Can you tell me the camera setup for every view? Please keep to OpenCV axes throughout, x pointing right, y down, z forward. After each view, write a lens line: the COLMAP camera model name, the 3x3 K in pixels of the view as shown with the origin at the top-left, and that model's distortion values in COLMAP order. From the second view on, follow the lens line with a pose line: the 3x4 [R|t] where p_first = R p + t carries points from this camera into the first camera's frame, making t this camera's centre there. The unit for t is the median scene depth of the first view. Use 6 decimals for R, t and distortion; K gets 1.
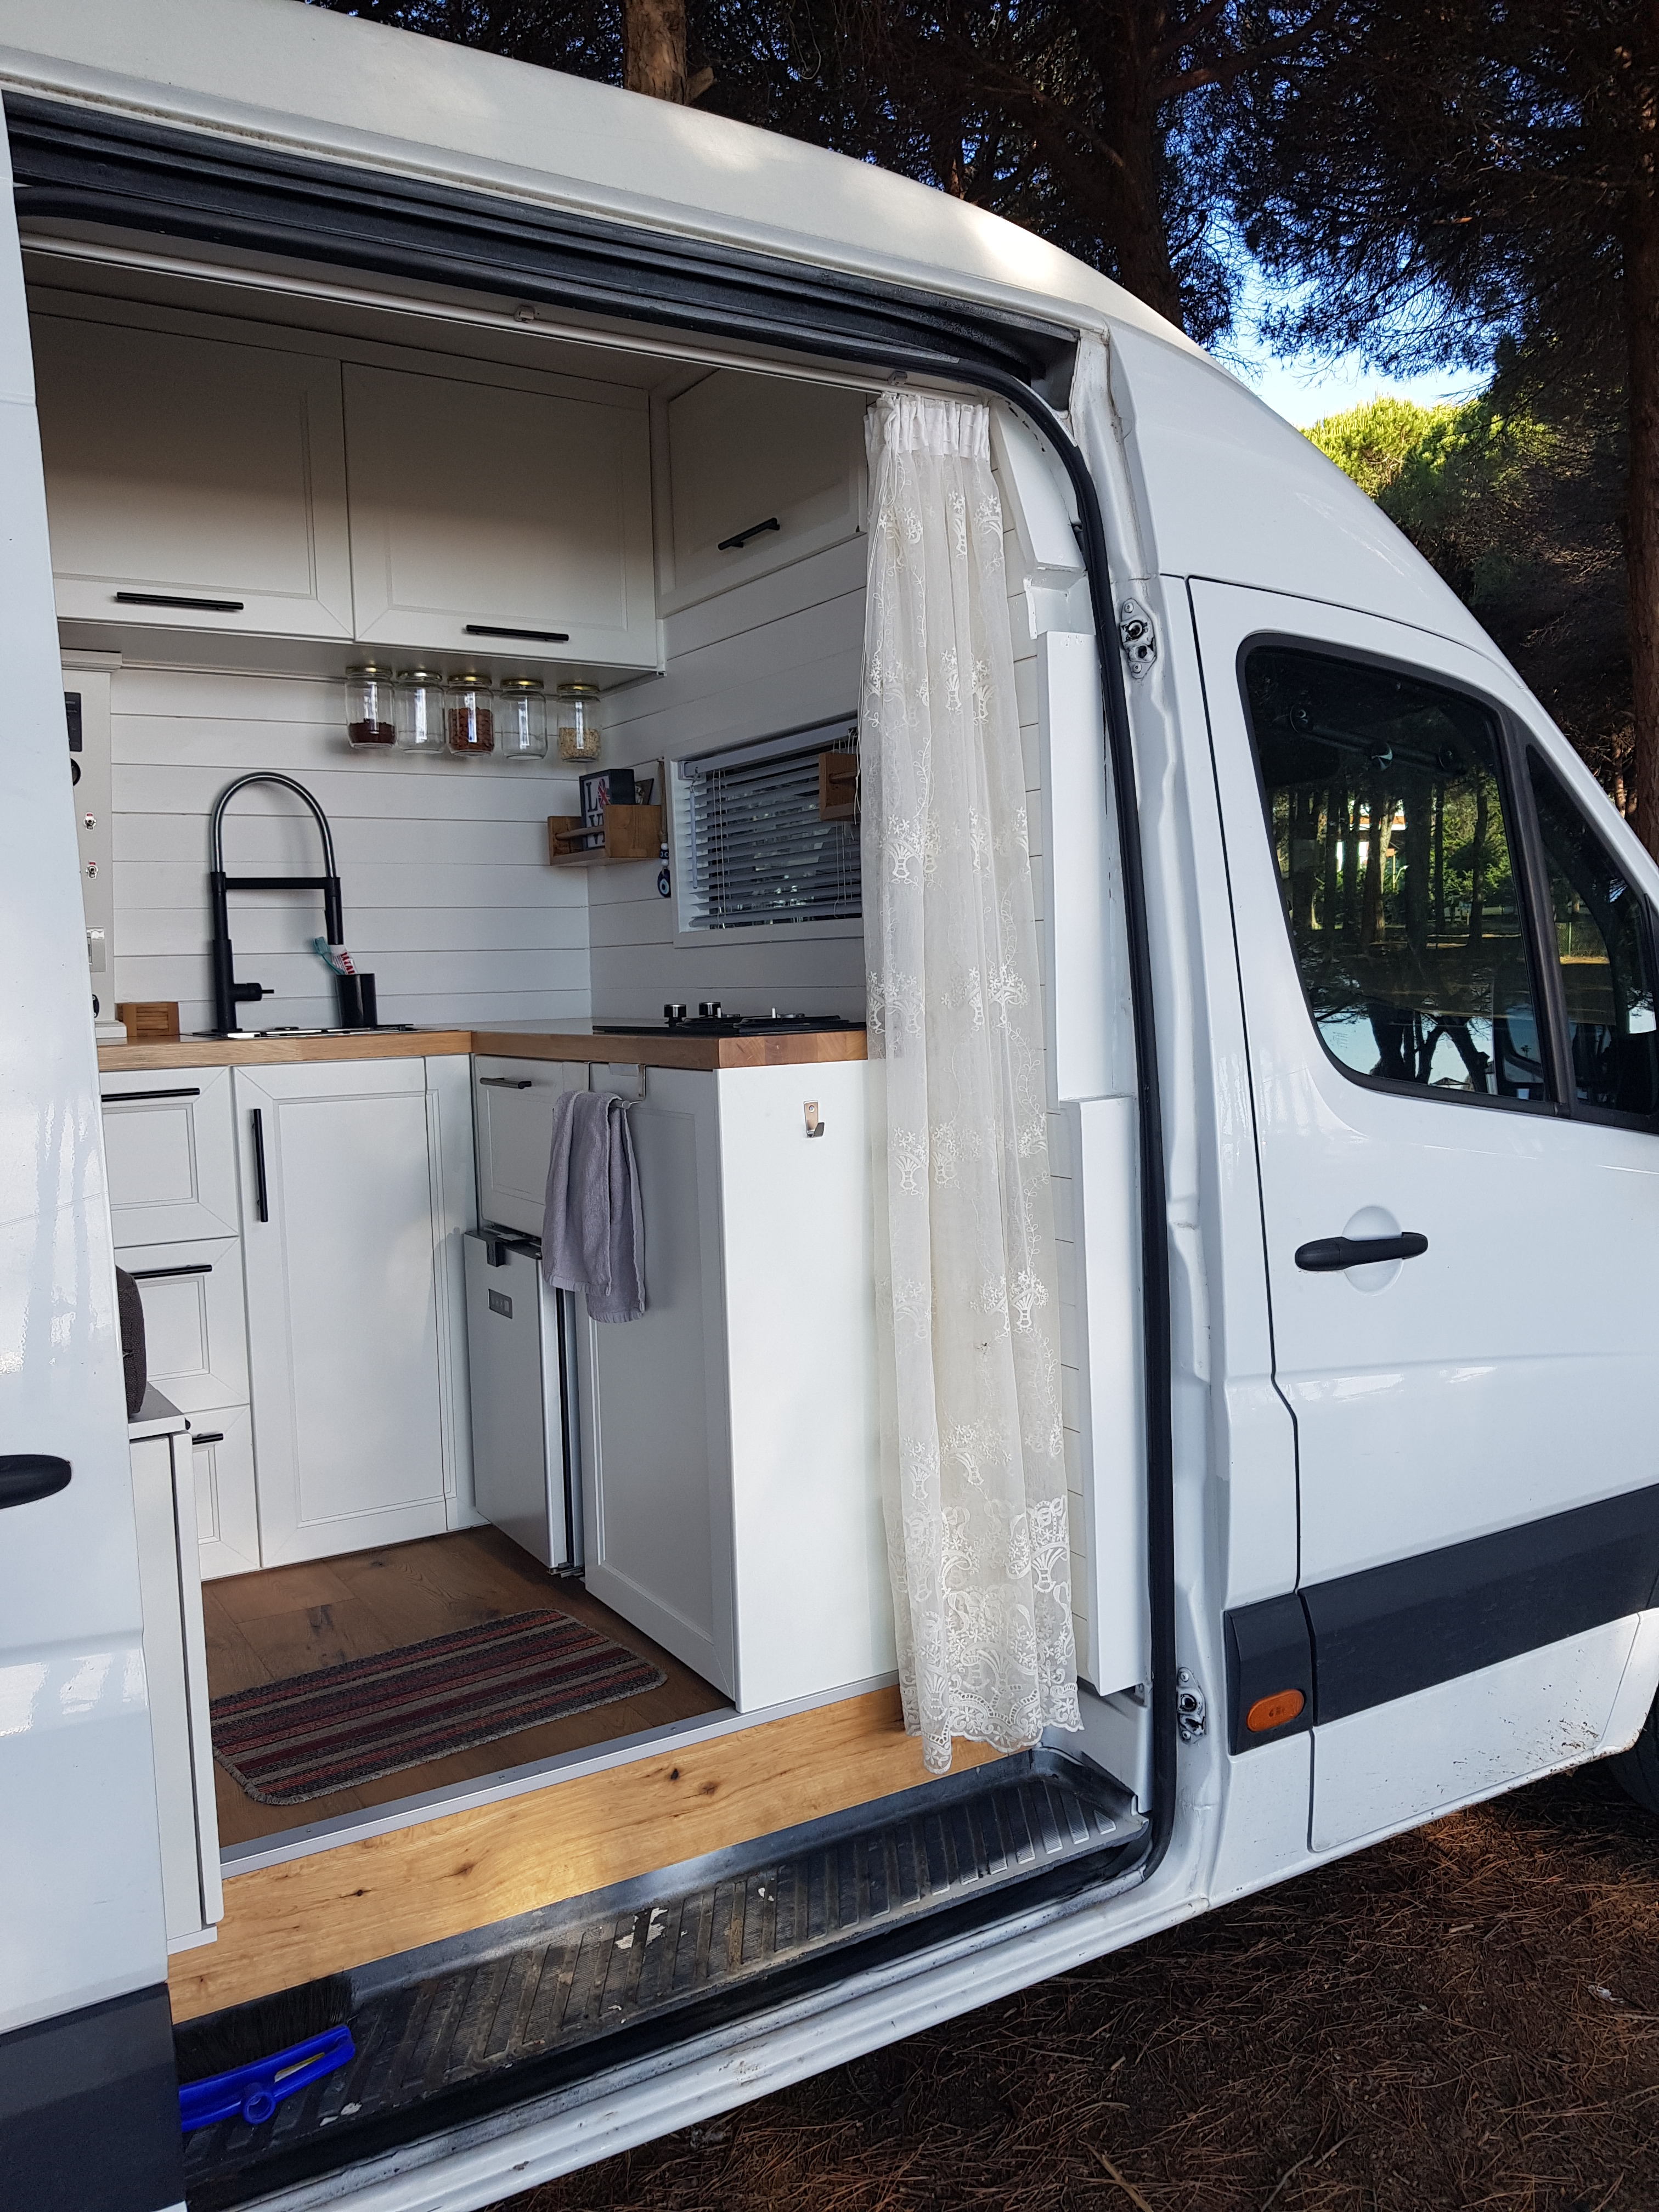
lens RADIAL K [[1720.2, 0, 823.3], [0, 1720.2, 1110.6], [0, 0, 1]] dist [0.192022, -0.001577]
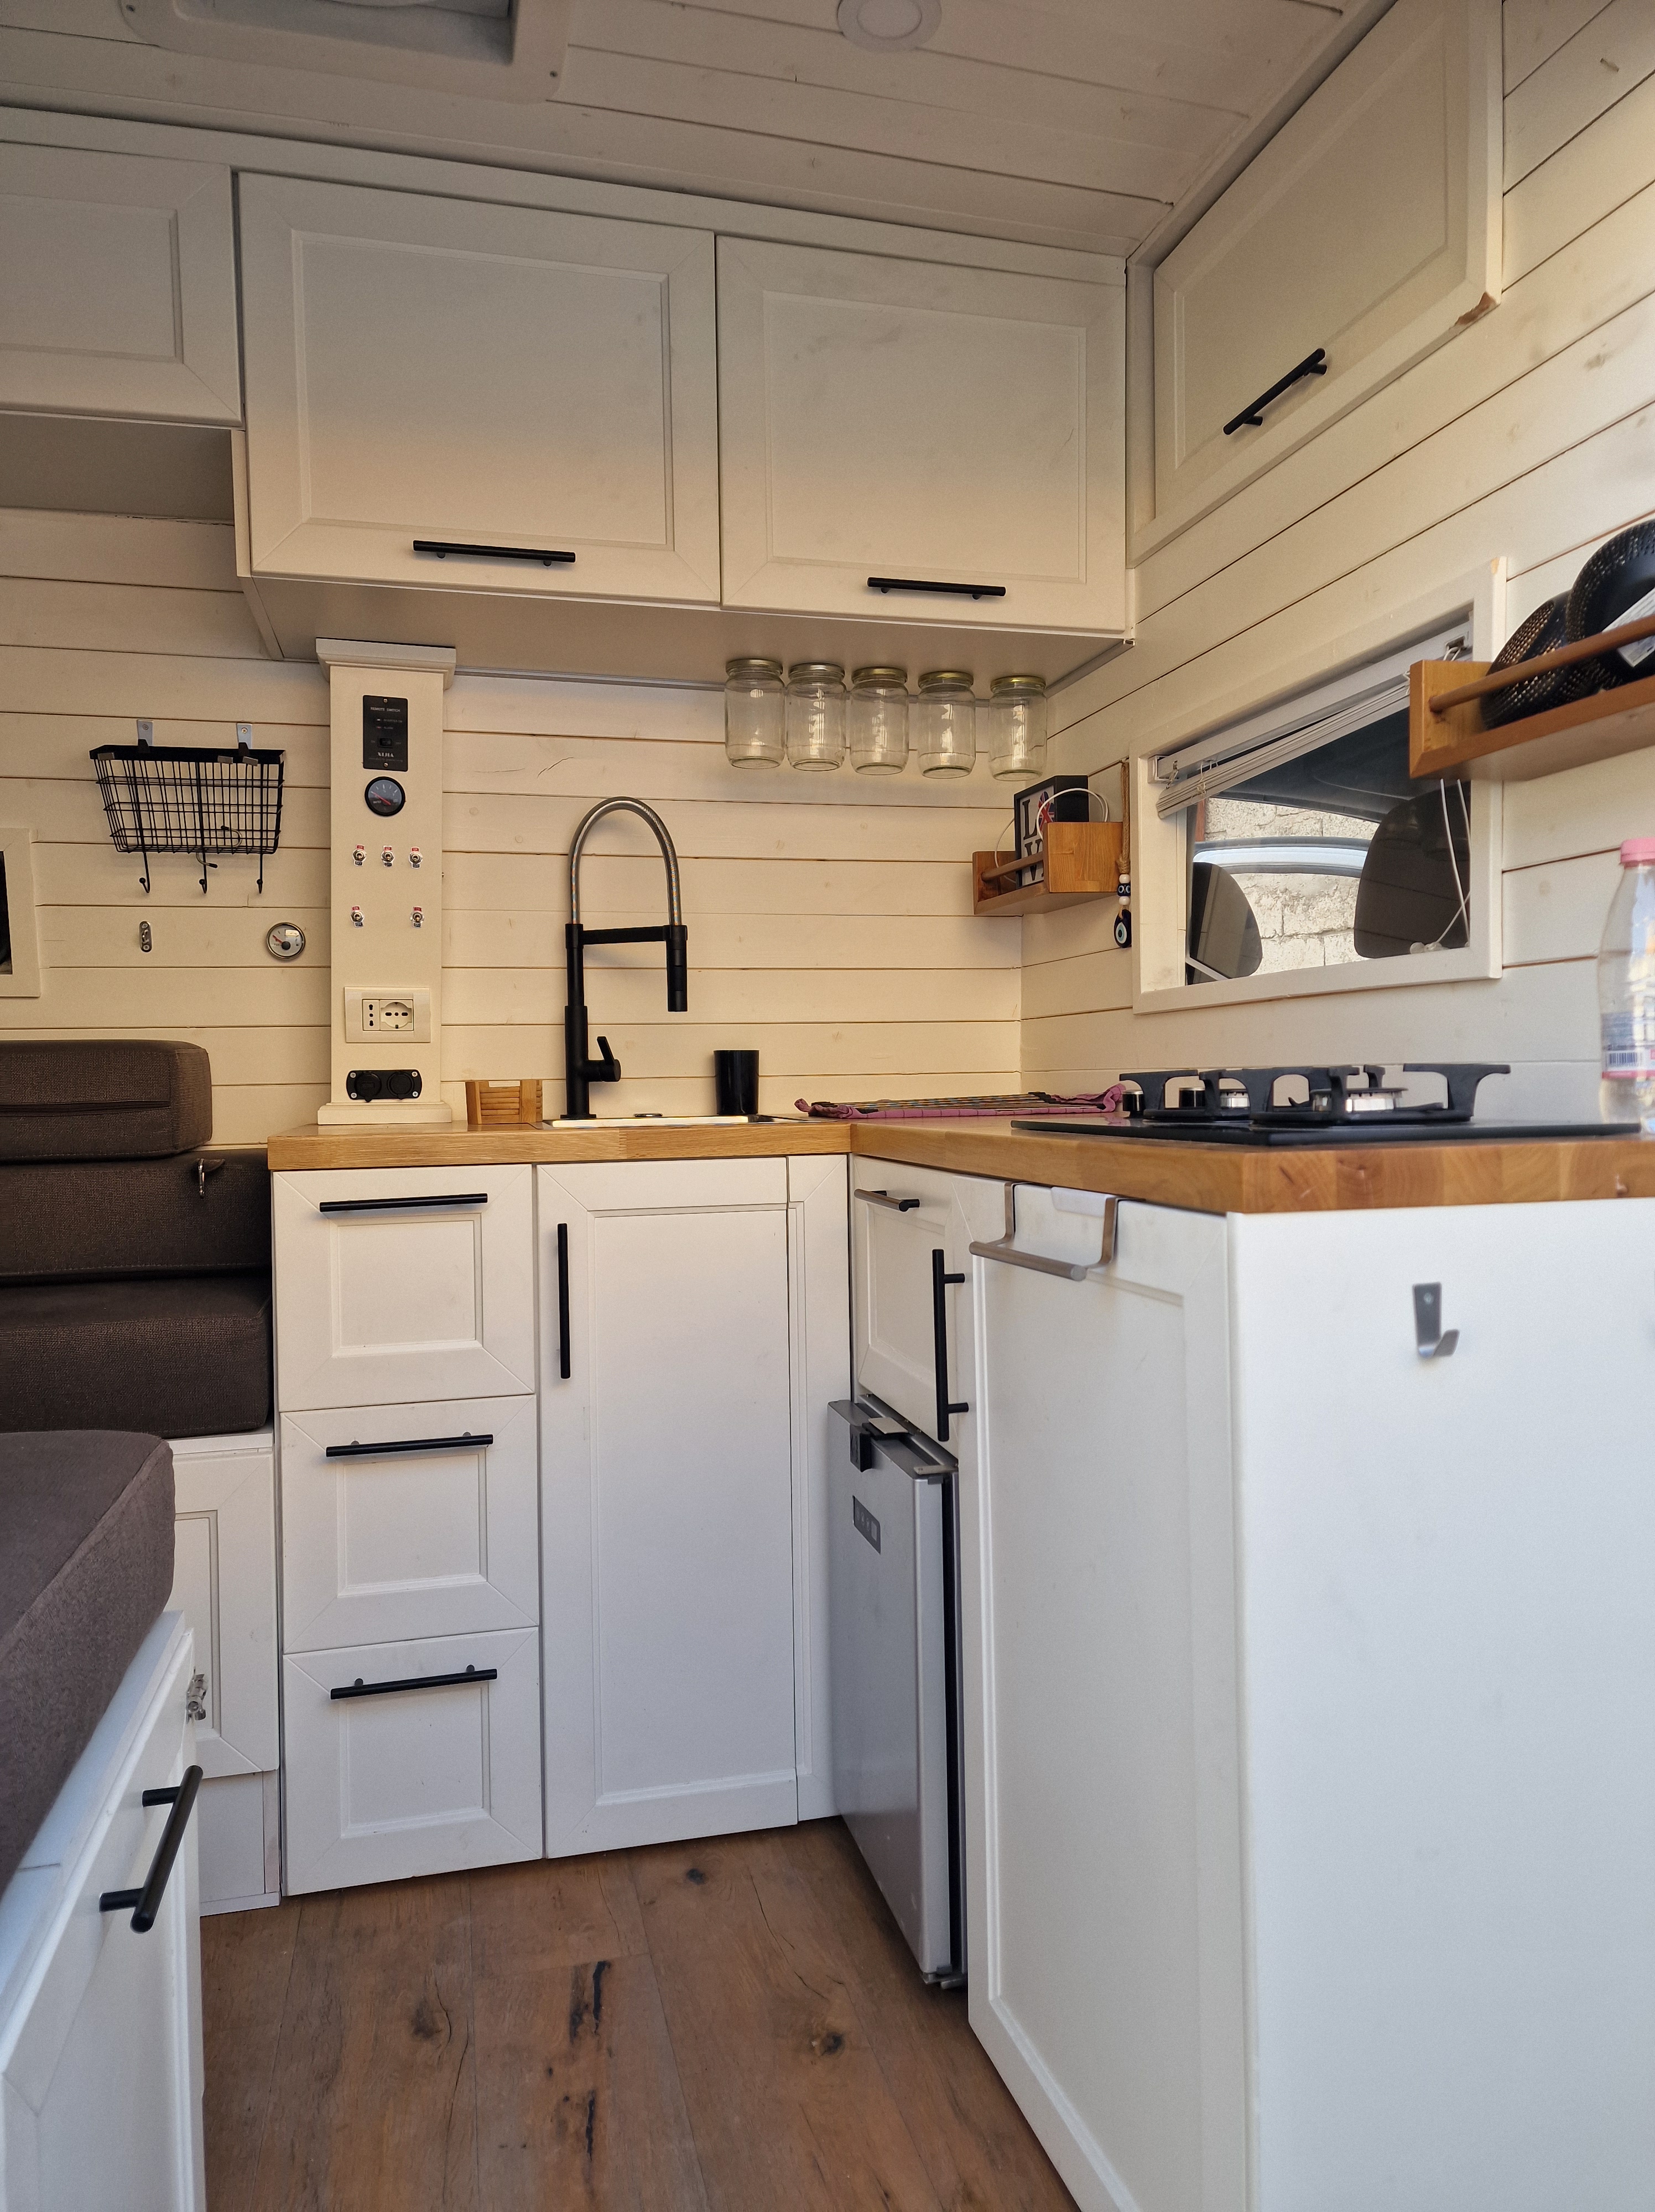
lens RADIAL K [[1436.6, 0, 823.6], [0, 1436.6, 1107.0], [0, 0, 1]] dist [0.010059, -0.003939]
pose [[0.959276, 0.021493, -0.281650, -0.042220], [-0.037338, 0.998000, -0.051012, -0.020867], [0.279990, 0.059451, 0.958160, 0.400908]]
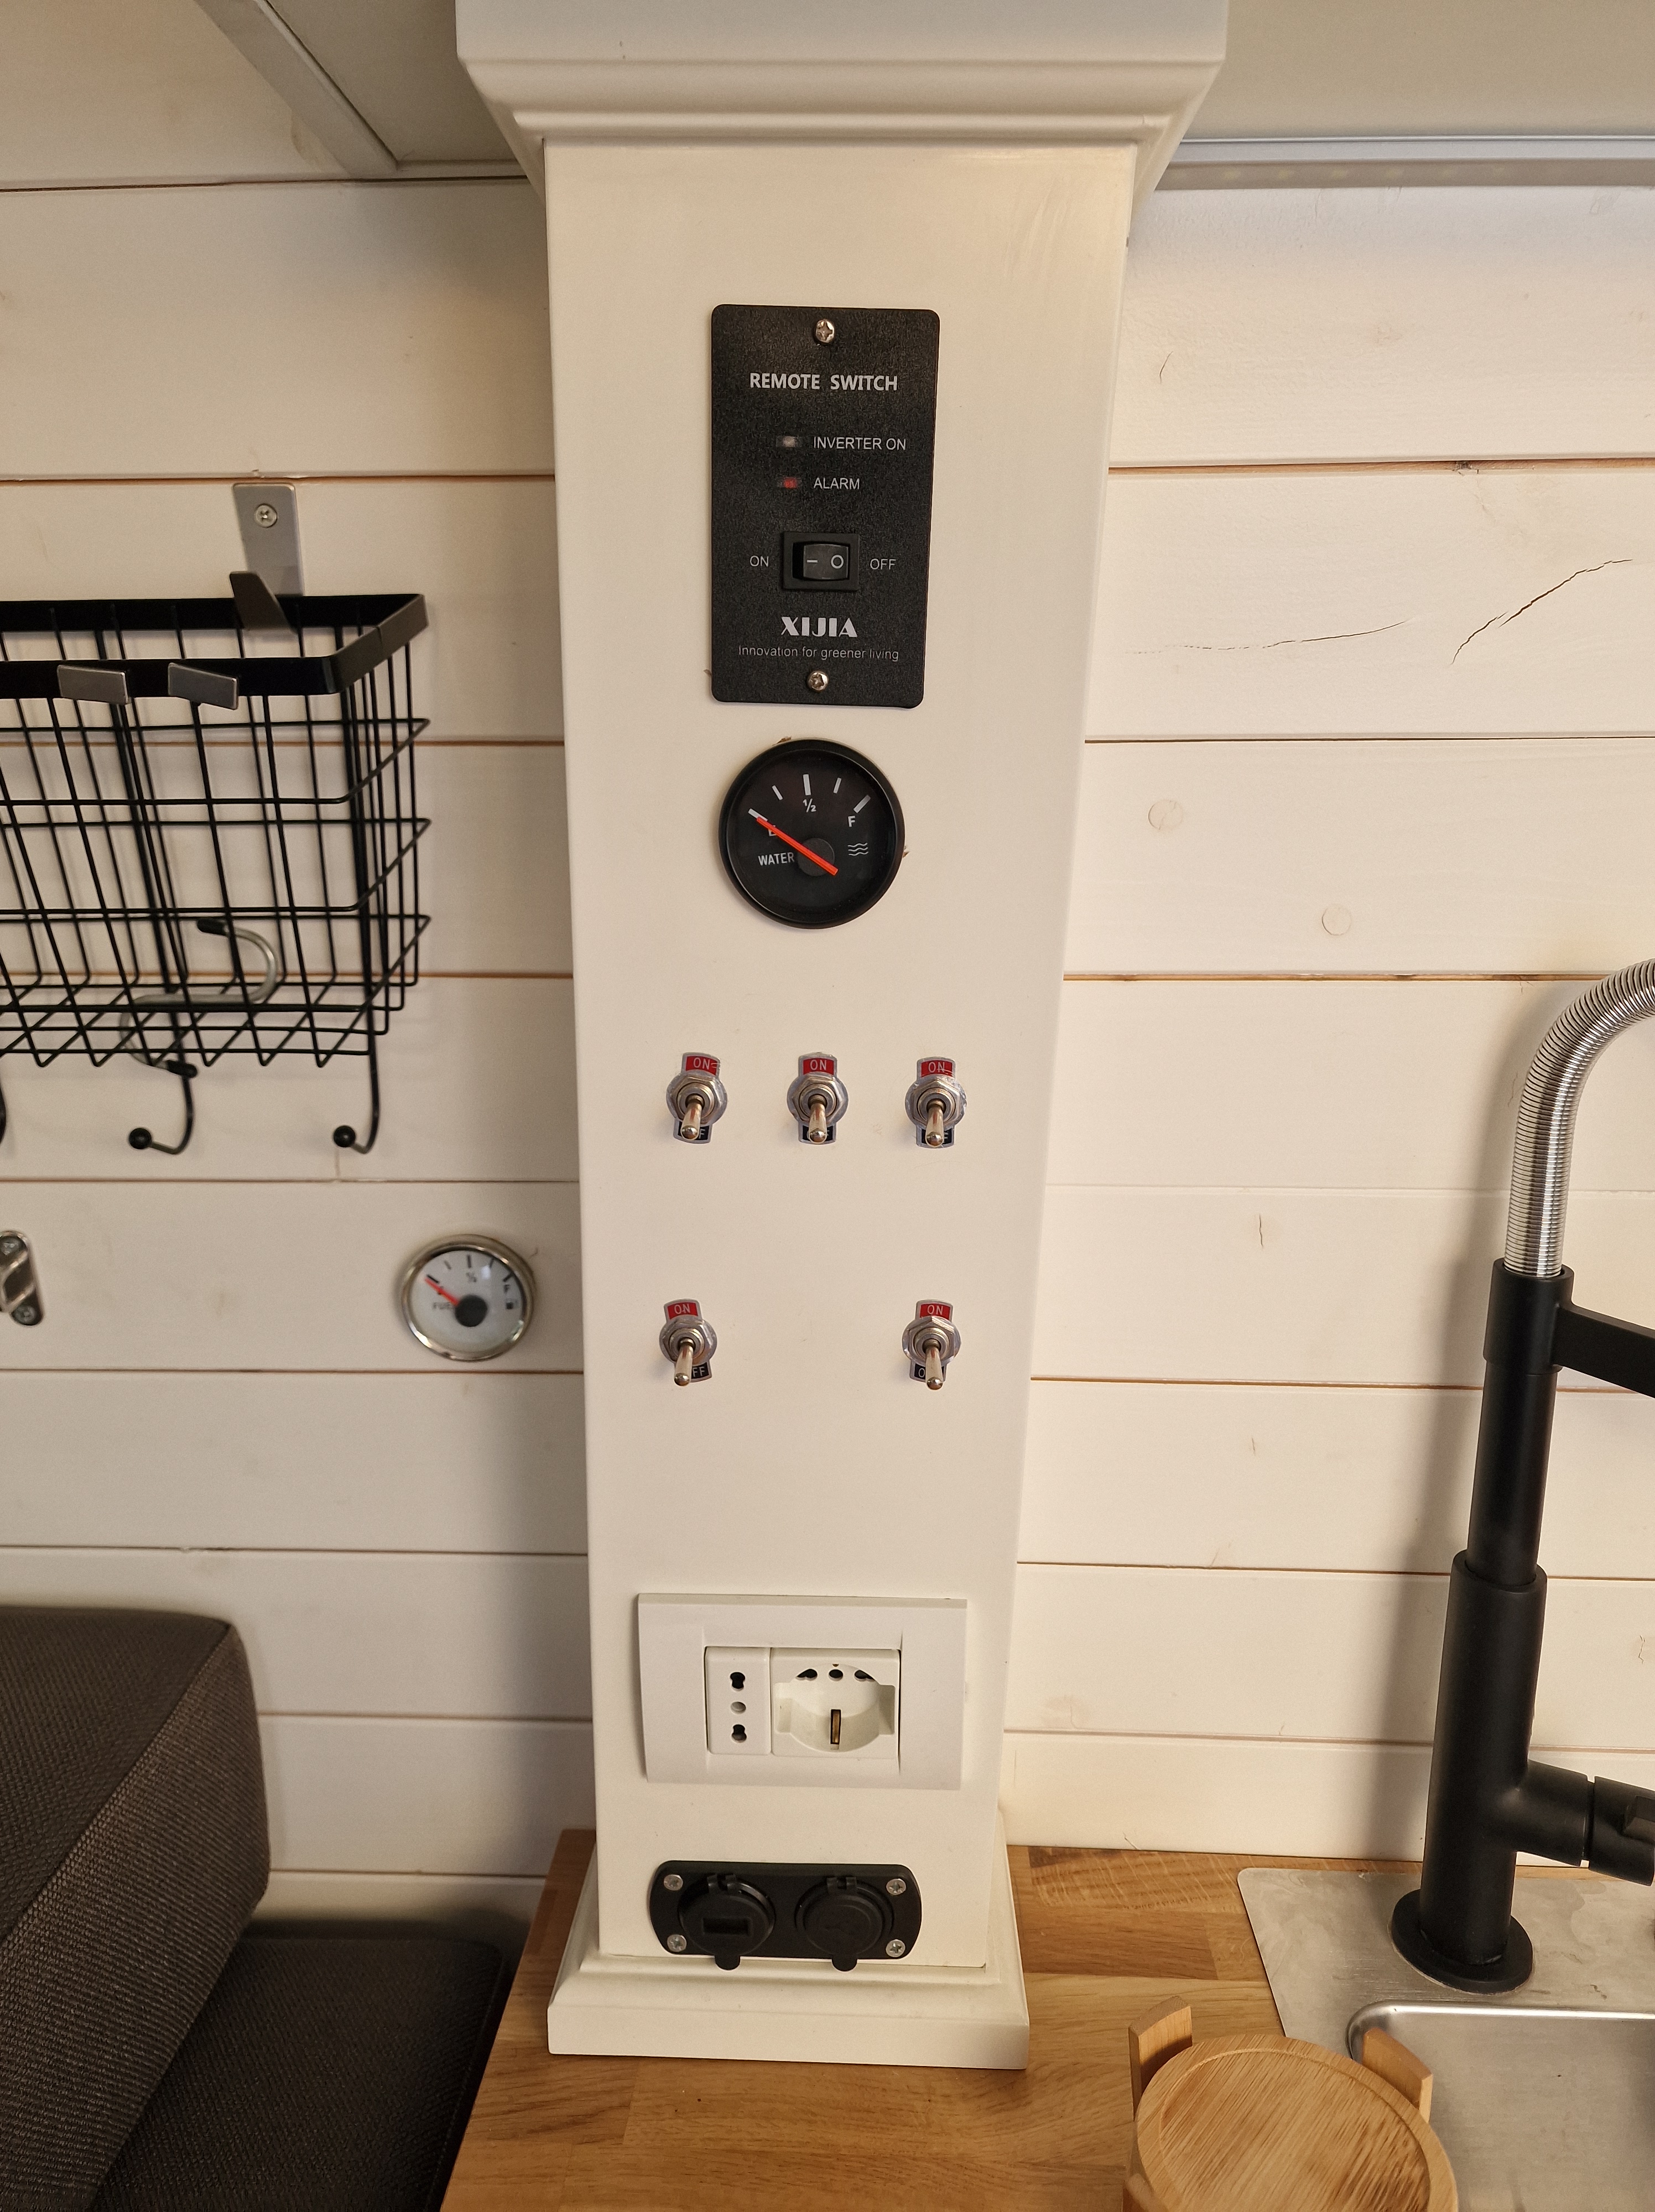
lens RADIAL K [[1436.6, 0, 823.6], [0, 1436.6, 1107.0], [0, 0, 1]] dist [0.010059, -0.003939]
pose [[0.836652, 0.150101, -0.526767, -0.330246], [-0.074107, 0.983896, 0.162657, -0.176894], [0.542699, -0.097050, 0.834302, 0.827413]]
